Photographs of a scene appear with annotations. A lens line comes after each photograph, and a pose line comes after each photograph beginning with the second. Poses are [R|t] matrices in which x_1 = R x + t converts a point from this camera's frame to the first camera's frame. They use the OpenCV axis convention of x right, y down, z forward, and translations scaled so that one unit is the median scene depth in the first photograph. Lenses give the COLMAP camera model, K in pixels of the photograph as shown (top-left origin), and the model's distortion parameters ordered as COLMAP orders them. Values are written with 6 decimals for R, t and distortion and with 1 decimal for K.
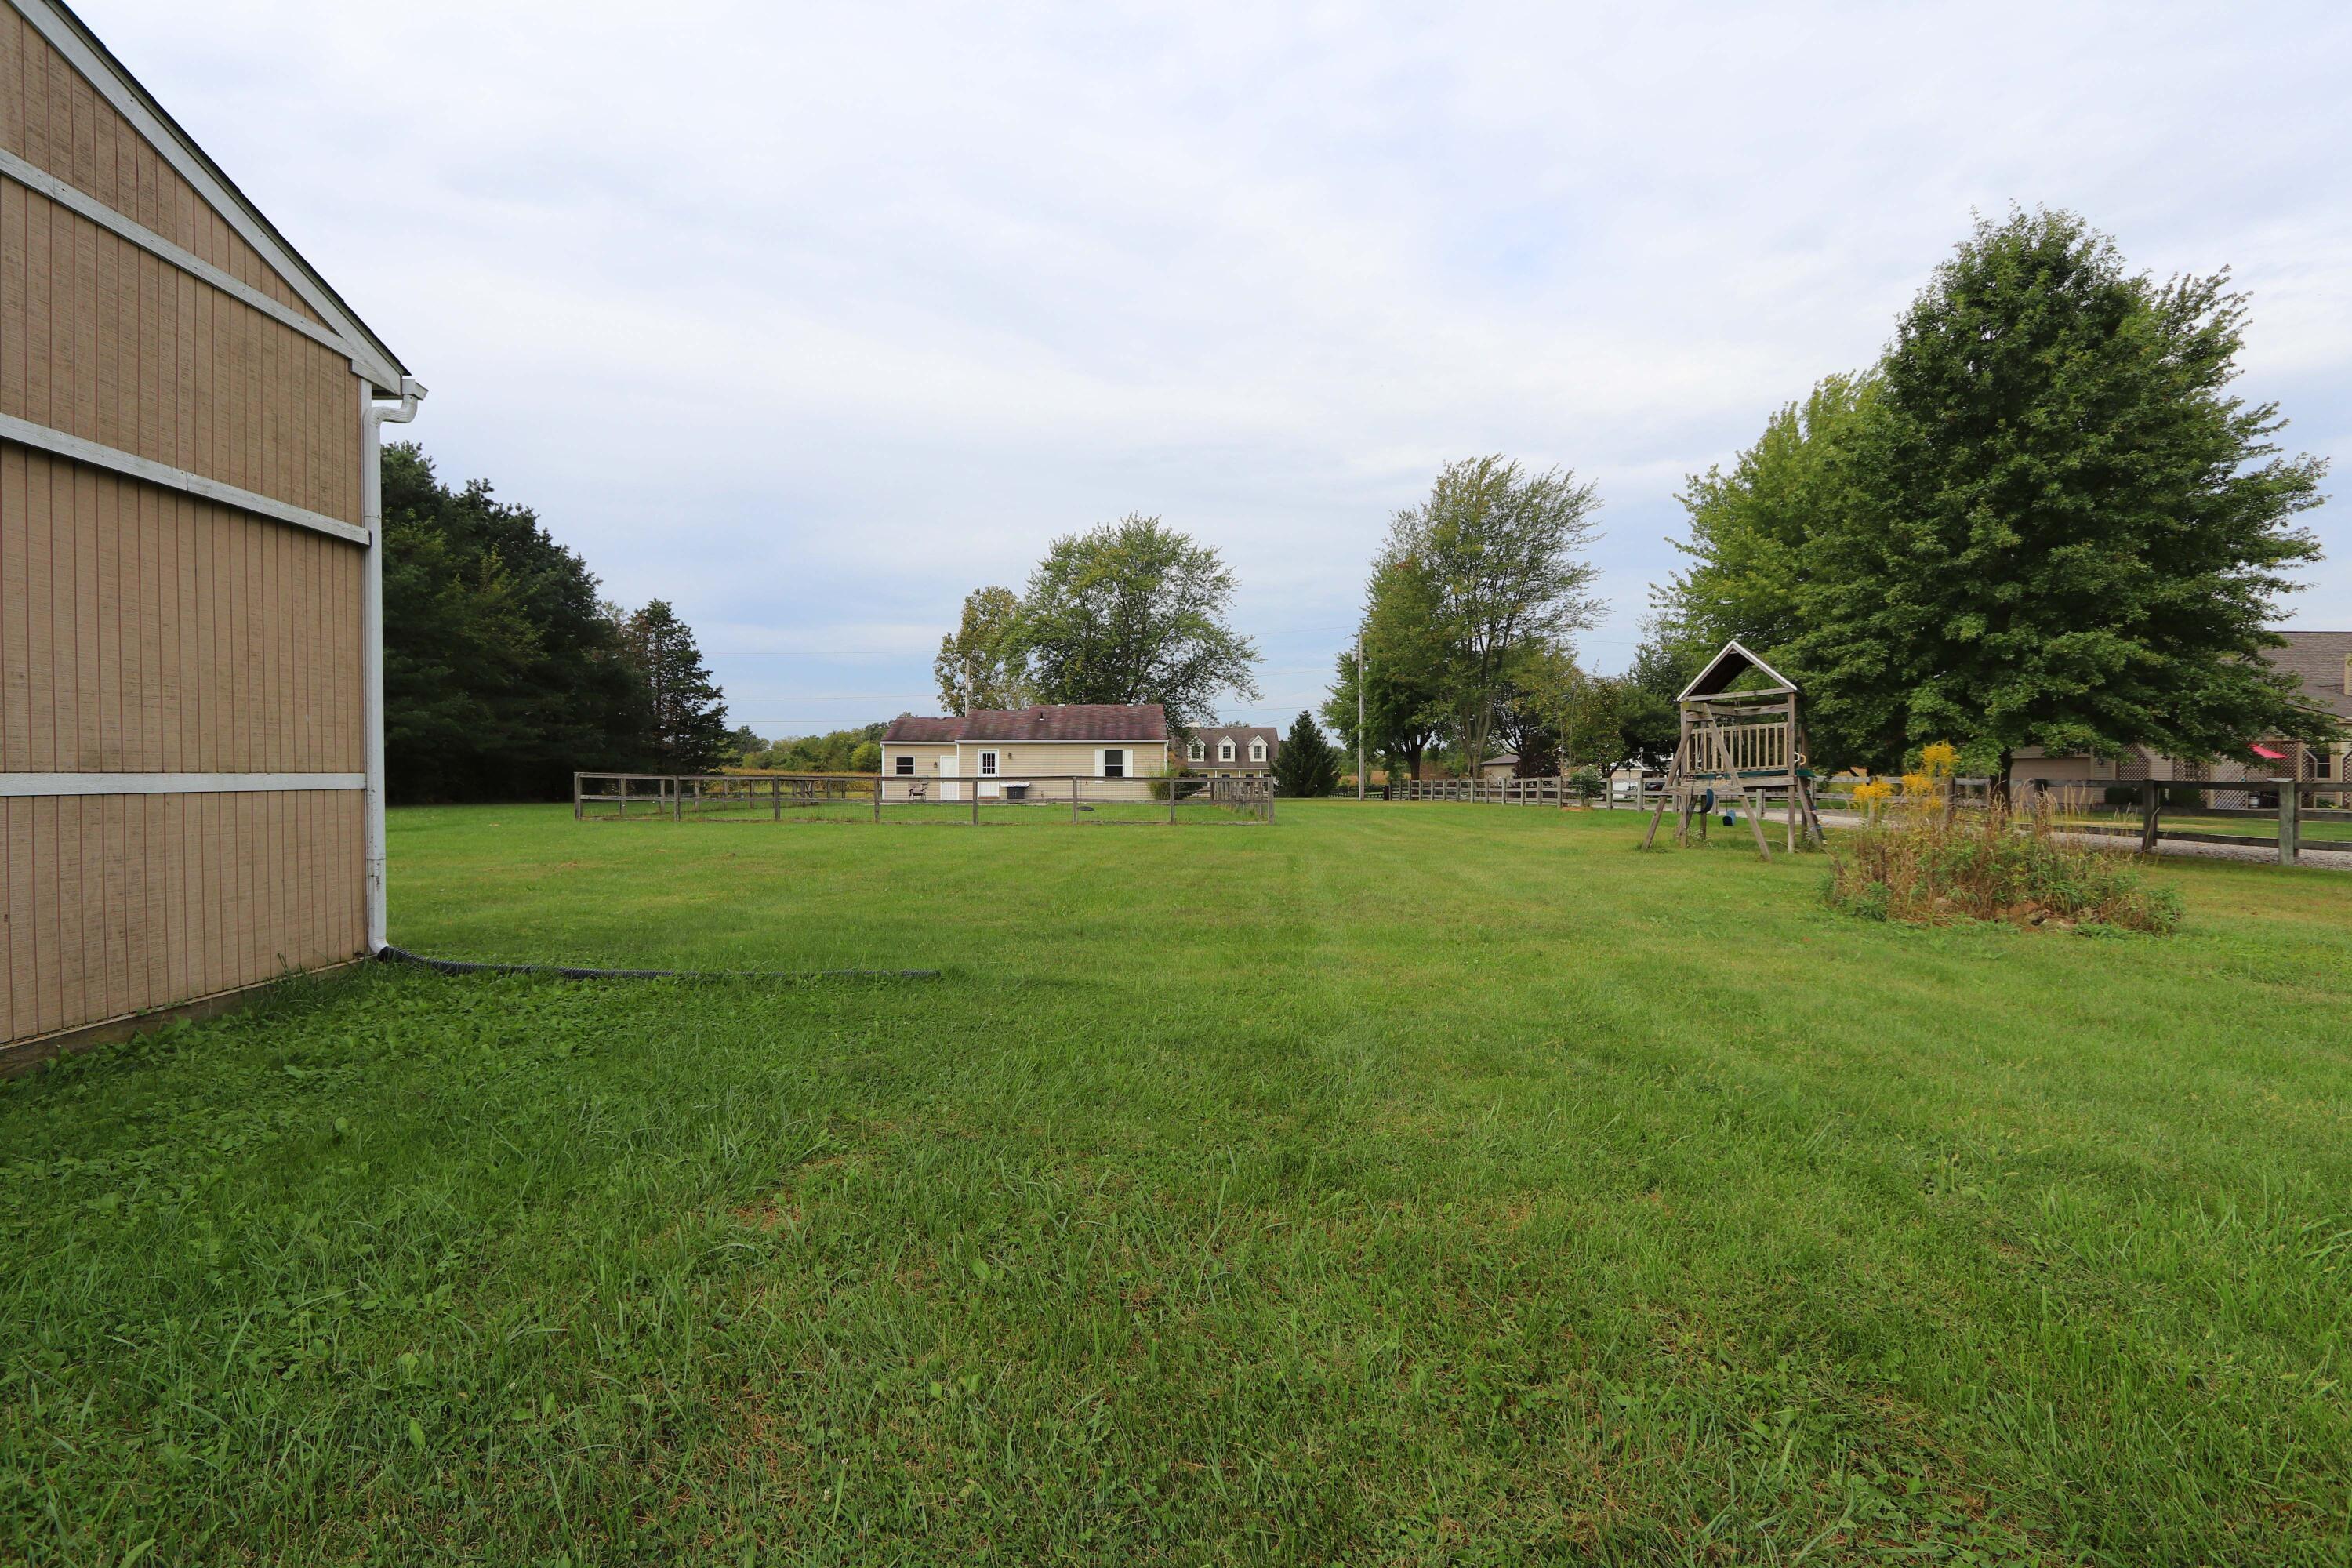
lens RADIAL K [[1091.1, 0, 1176.0], [0, 1091.1, 784.0], [0, 0, 1]] dist [-0.003015, -0.000602]
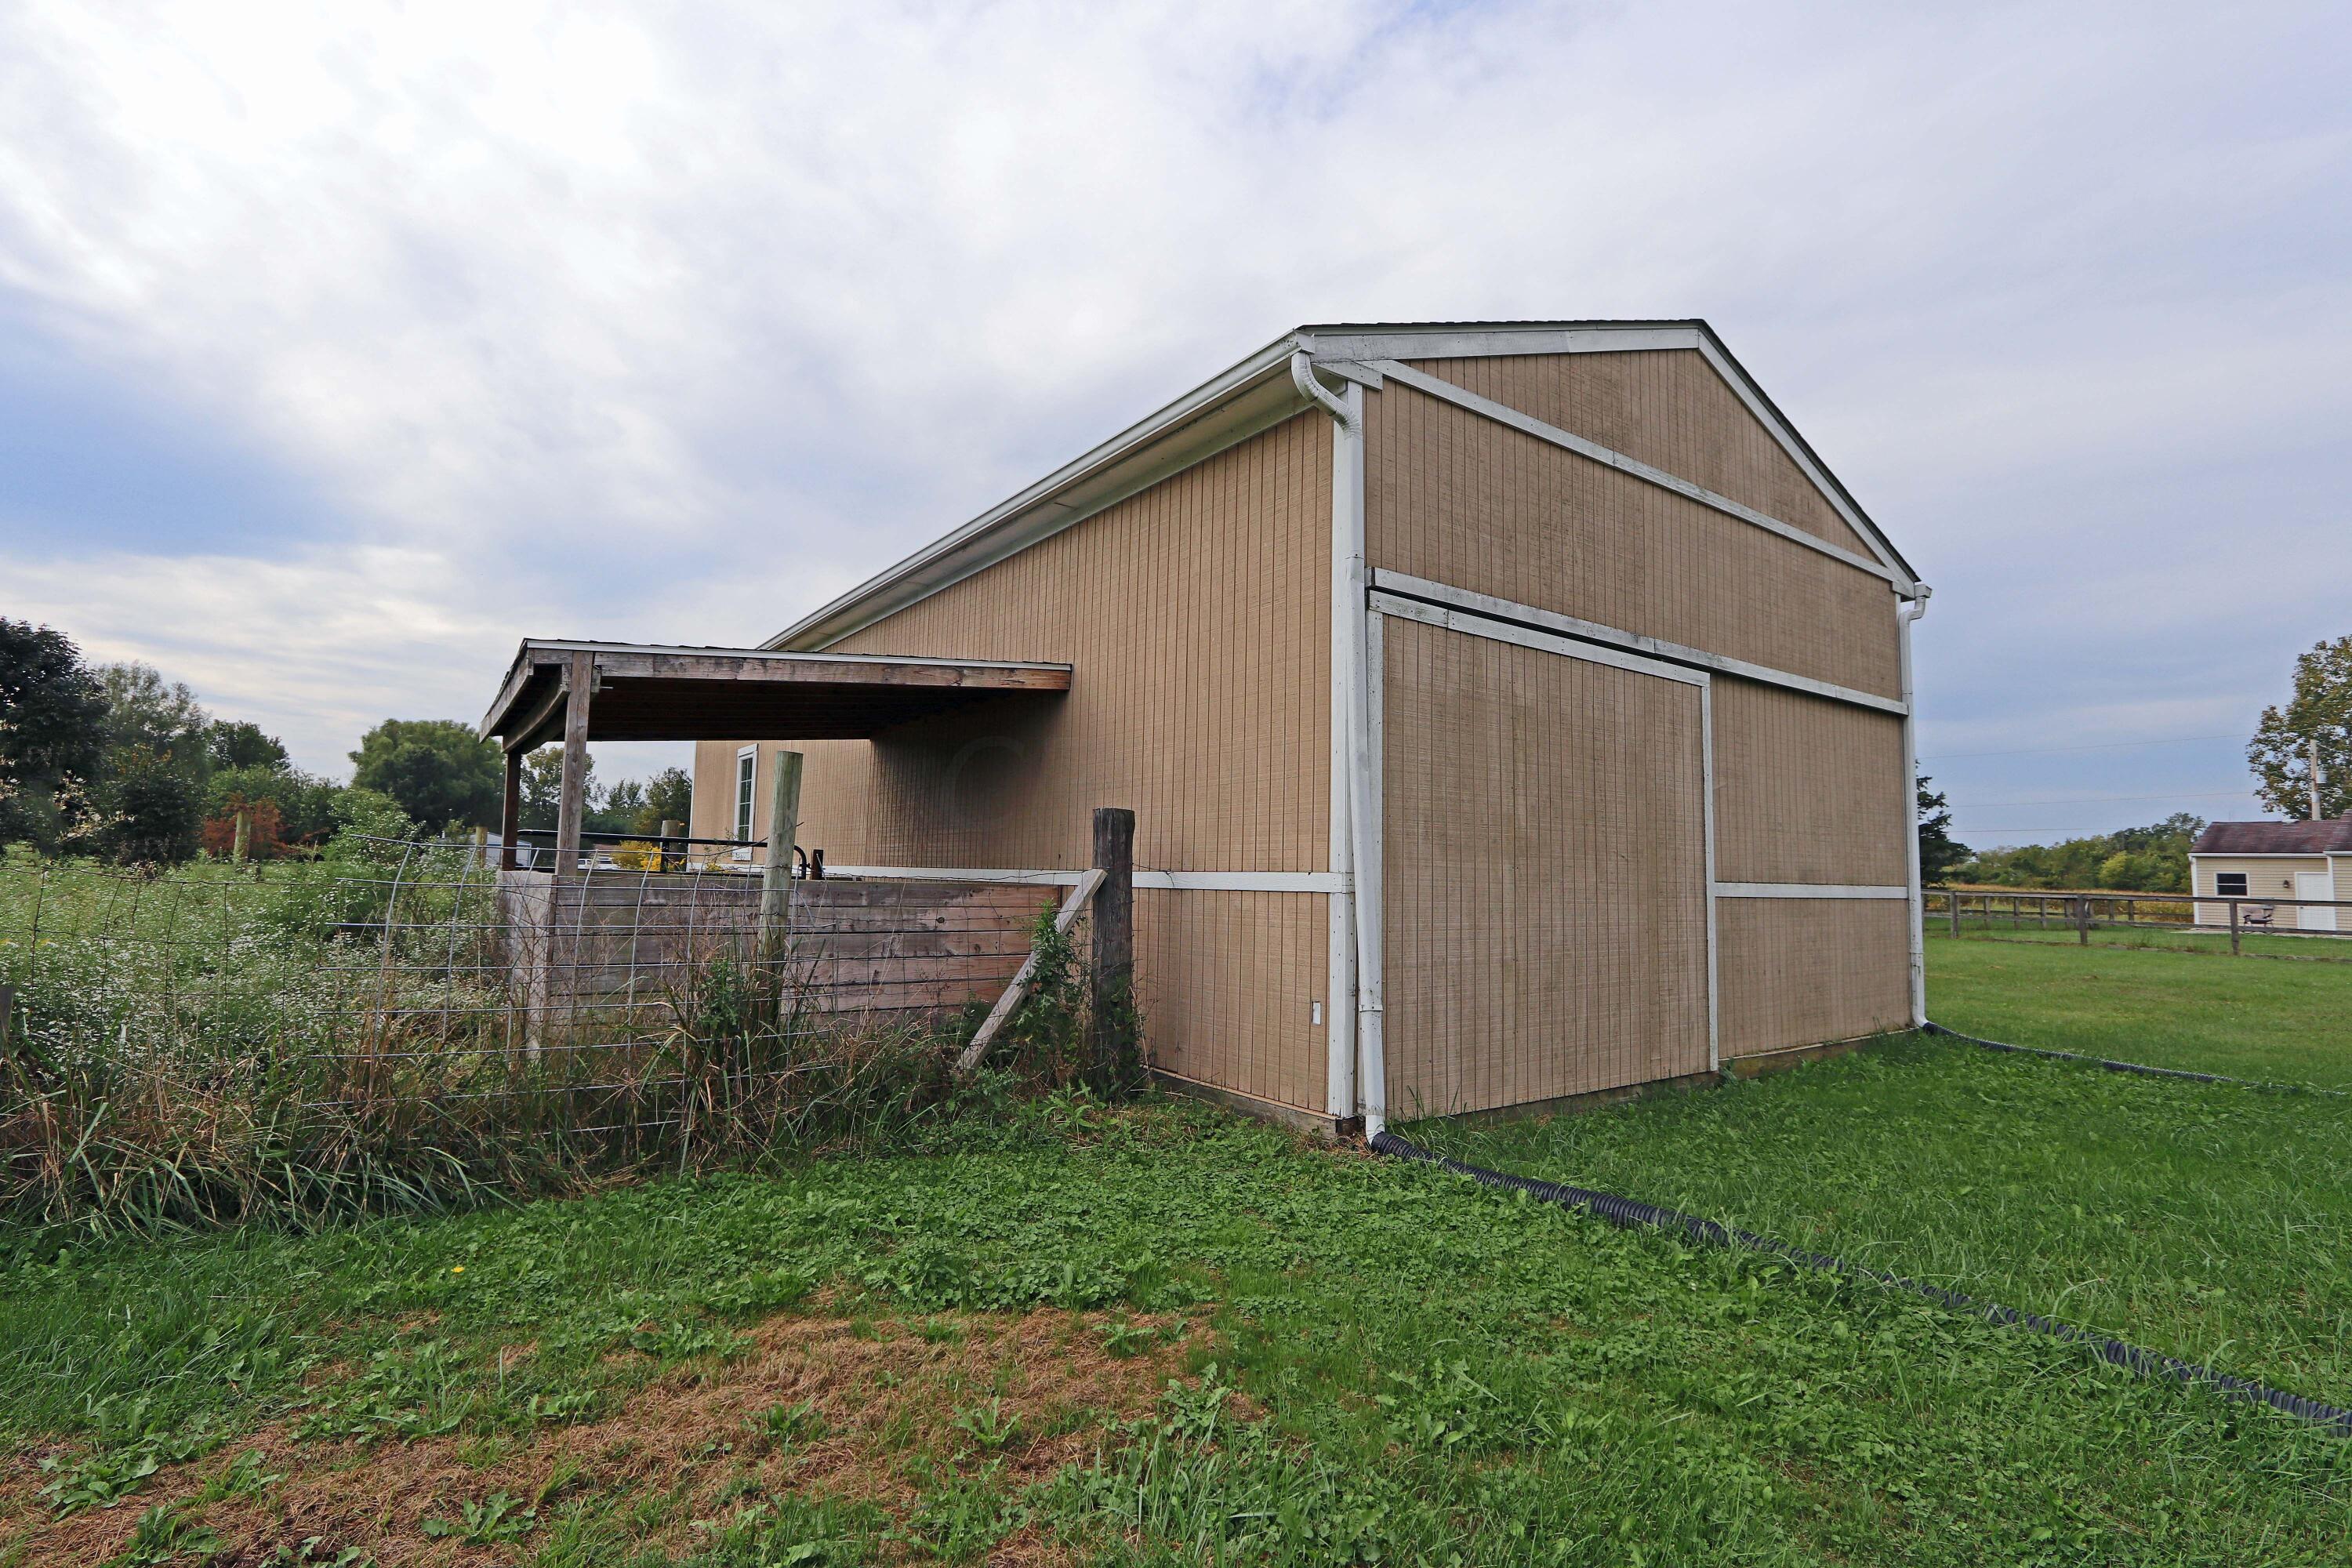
lens RADIAL K [[1091.1, 0, 1176.0], [0, 1091.1, 784.0], [0, 0, 1]] dist [-0.003015, -0.000602]
pose [[0.553766, -0.056717, -0.830739, -0.014103], [-0.028261, 0.995822, -0.086827, 0.000646], [0.832193, 0.071559, 0.549850, -0.049693]]
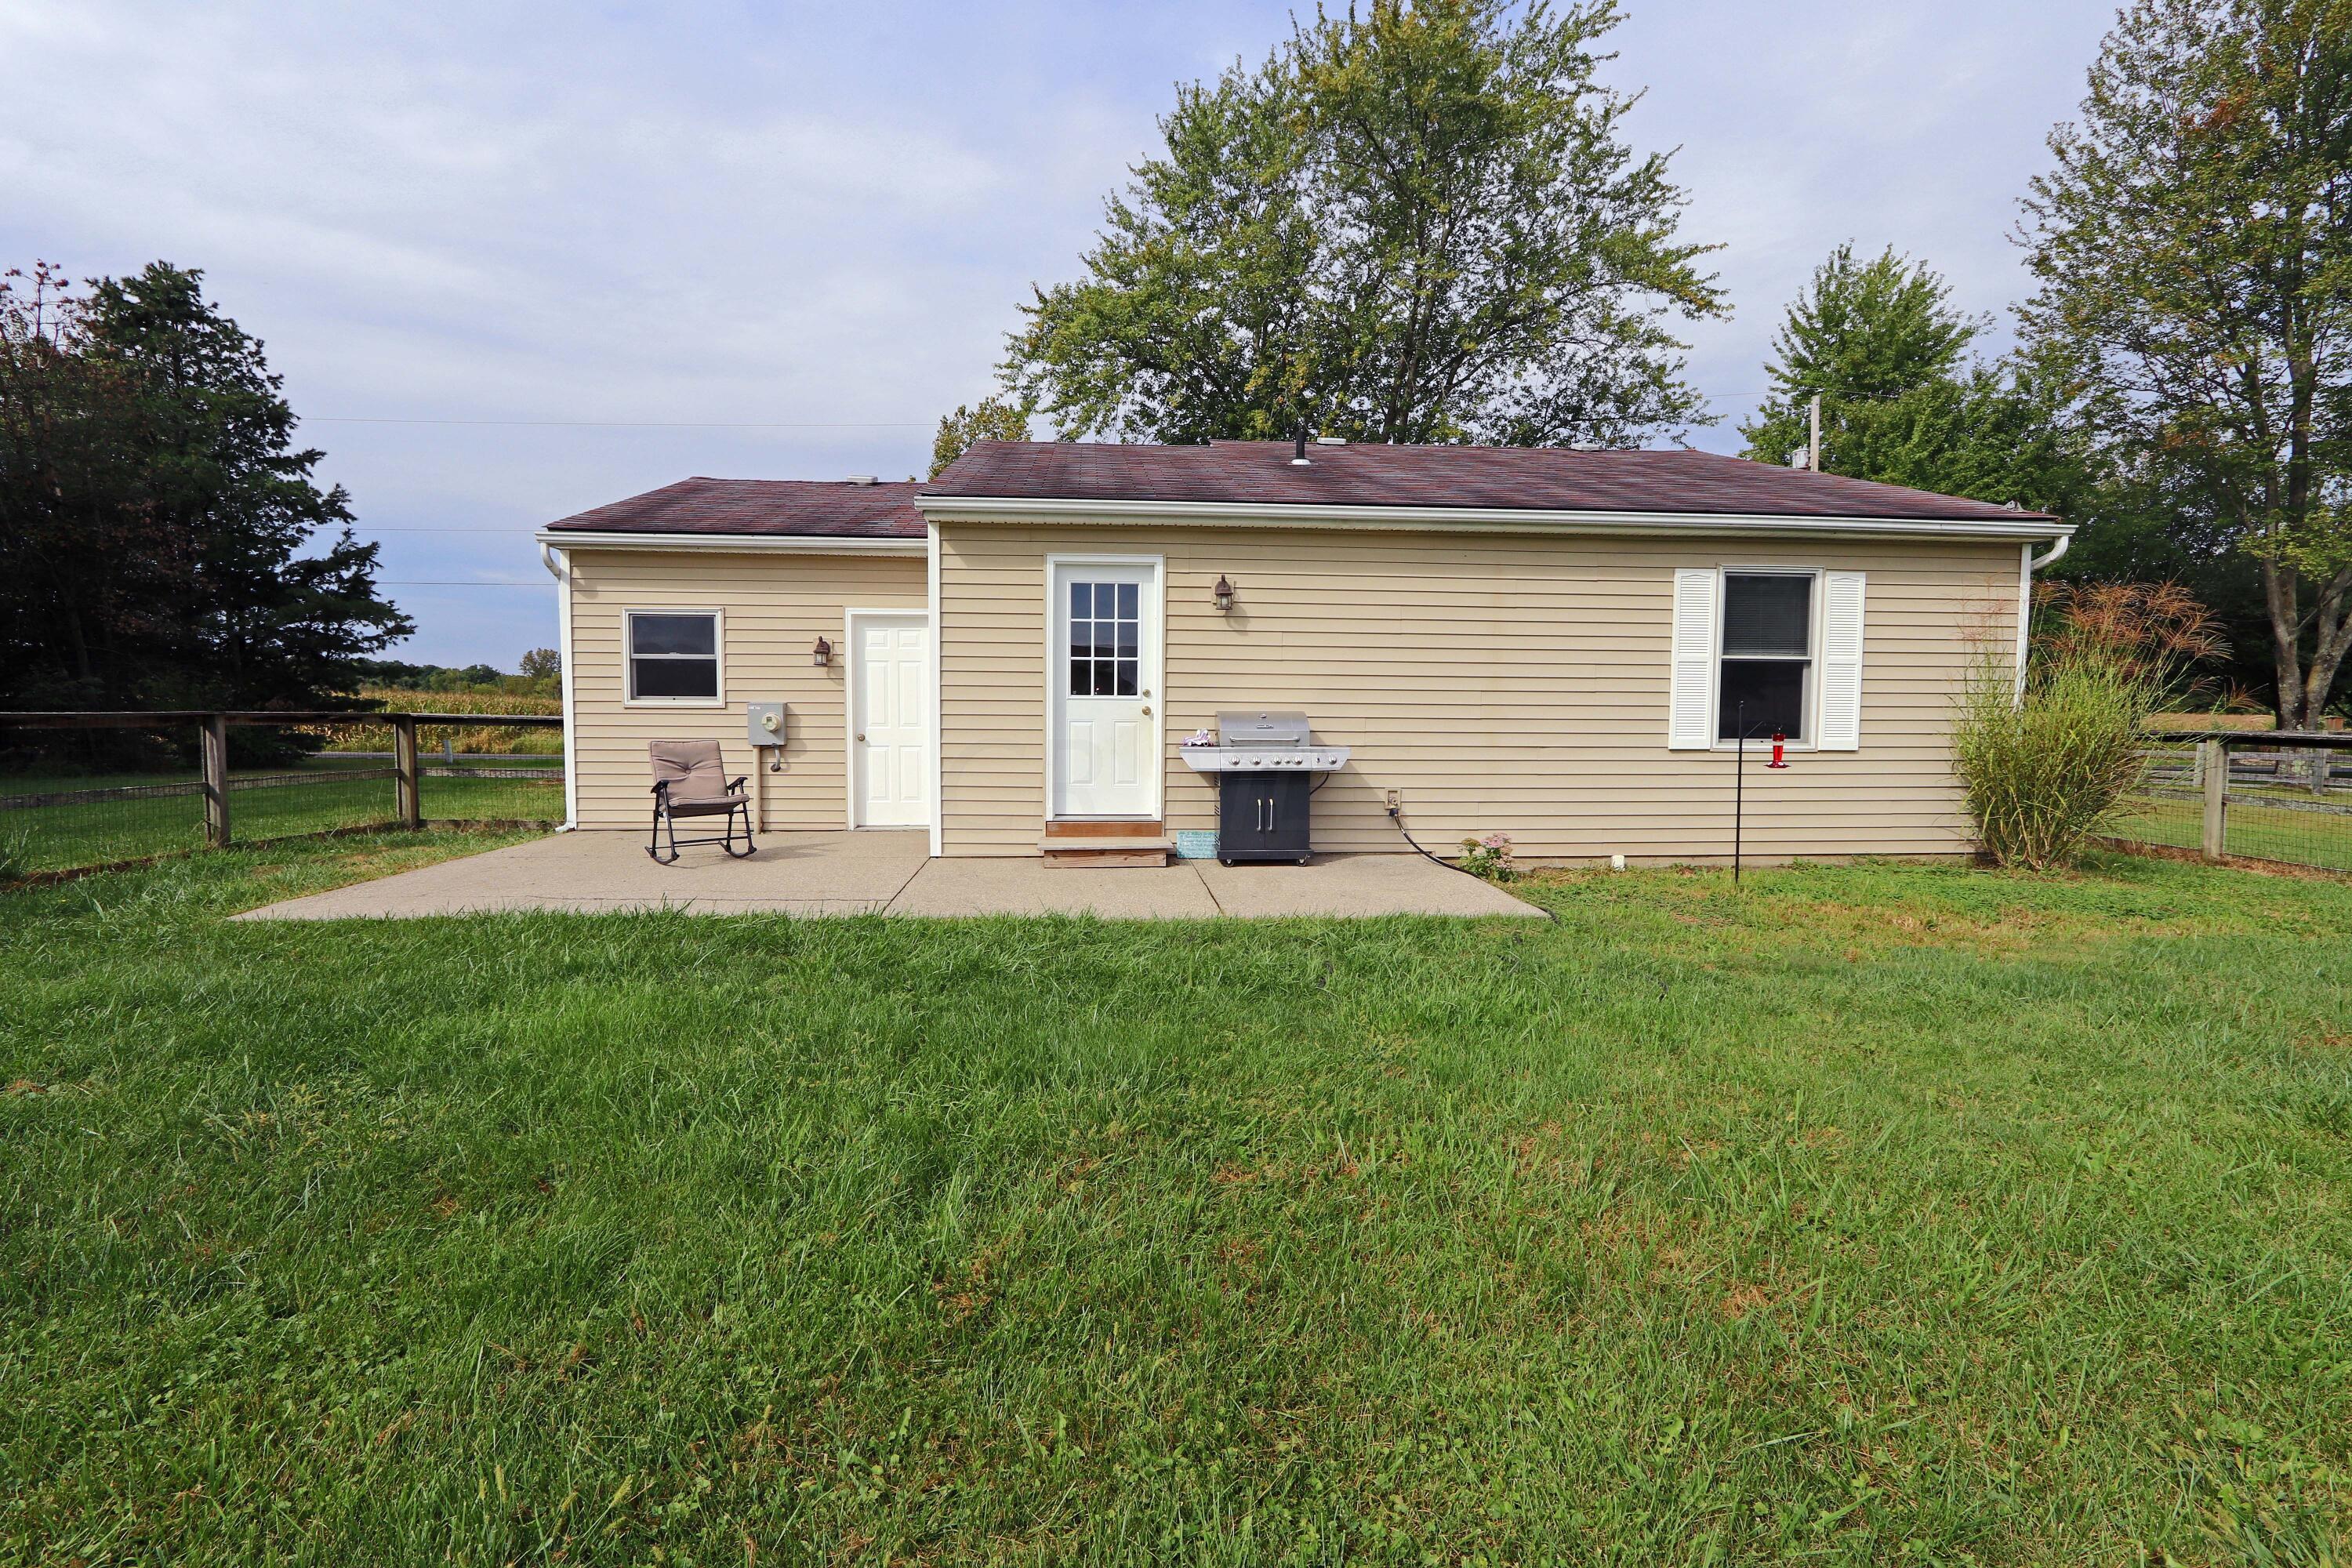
lens RADIAL K [[1091.1, 0, 1176.0], [0, 1091.1, 784.0], [0, 0, 1]] dist [-0.003015, -0.000602]
pose [[0.999555, 0.011568, 0.027501, -0.137869], [-0.012806, 0.998892, 0.045279, -0.002664], [-0.026947, -0.045611, 0.998596, 0.683678]]
